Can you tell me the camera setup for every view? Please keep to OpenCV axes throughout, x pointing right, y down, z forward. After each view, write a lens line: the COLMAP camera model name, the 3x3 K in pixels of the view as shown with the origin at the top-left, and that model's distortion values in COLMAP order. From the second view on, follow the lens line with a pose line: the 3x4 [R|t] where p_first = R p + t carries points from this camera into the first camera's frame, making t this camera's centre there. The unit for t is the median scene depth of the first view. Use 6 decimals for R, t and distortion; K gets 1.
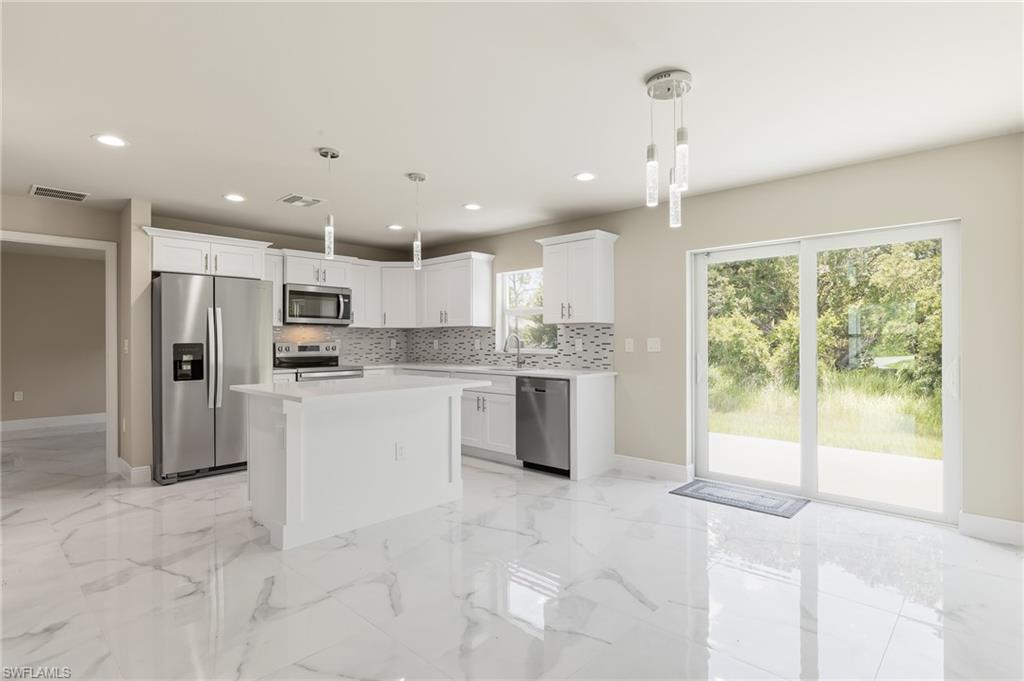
lens RADIAL K [[520.9, 0, 508.1], [0, 520.9, 337.7], [0, 0, 1]] dist [-0.002006, -0.000192]
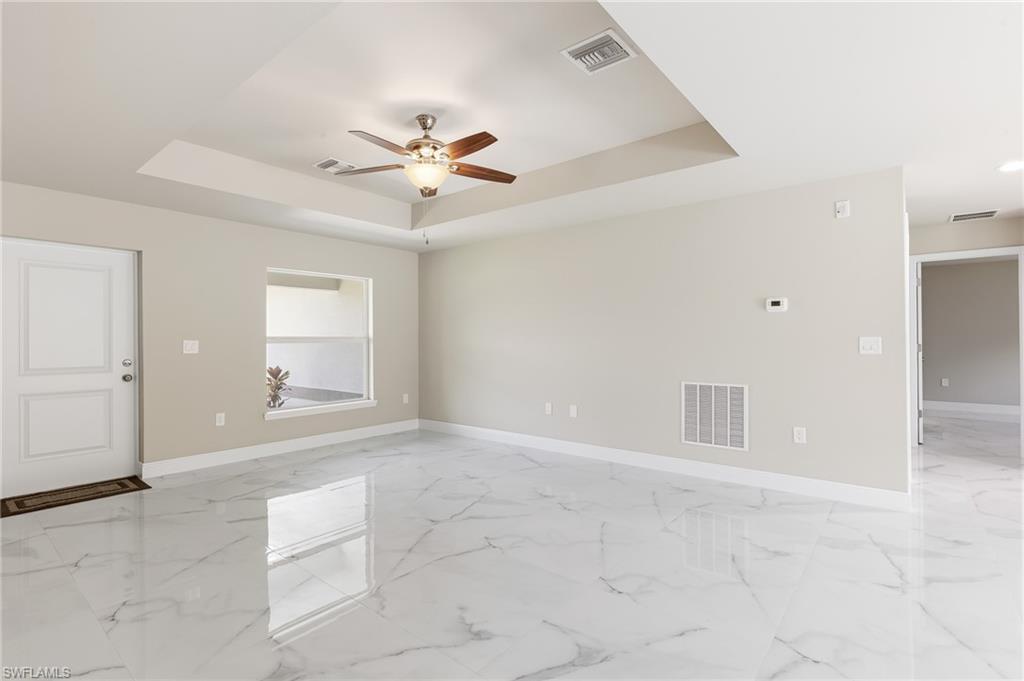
lens RADIAL K [[482.2, 0, 514.9], [0, 482.2, 336.9], [0, 0, 1]] dist [-0.003153, -0.000133]
pose [[0.078883, -0.002227, -0.996881, 0.119230], [0.007243, 0.999972, -0.001660, -0.000380], [0.996858, -0.007090, 0.078897, -0.109204]]
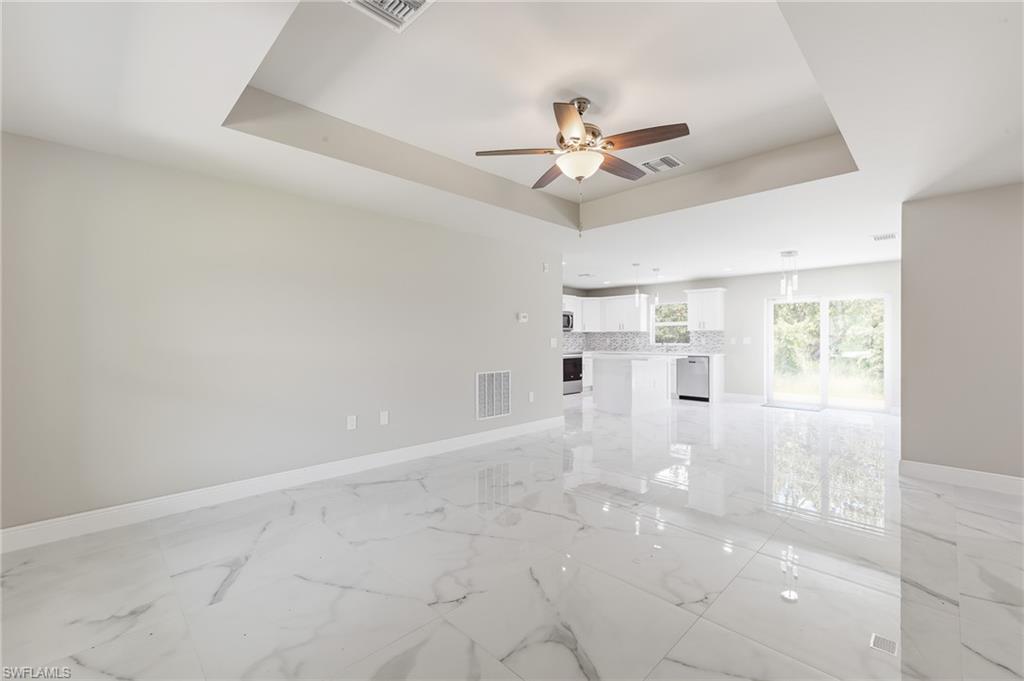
lens RADIAL K [[429.2, 0, 512.0], [0, 429.2, 340.5], [0, 0, 1]] dist [0.008905, -0.000095]
pose [[0.999590, 0.002126, -0.028552, -0.500257], [-0.001875, 0.999960, 0.008786, -0.001570], [0.028570, -0.008729, 0.999554, -0.631359]]
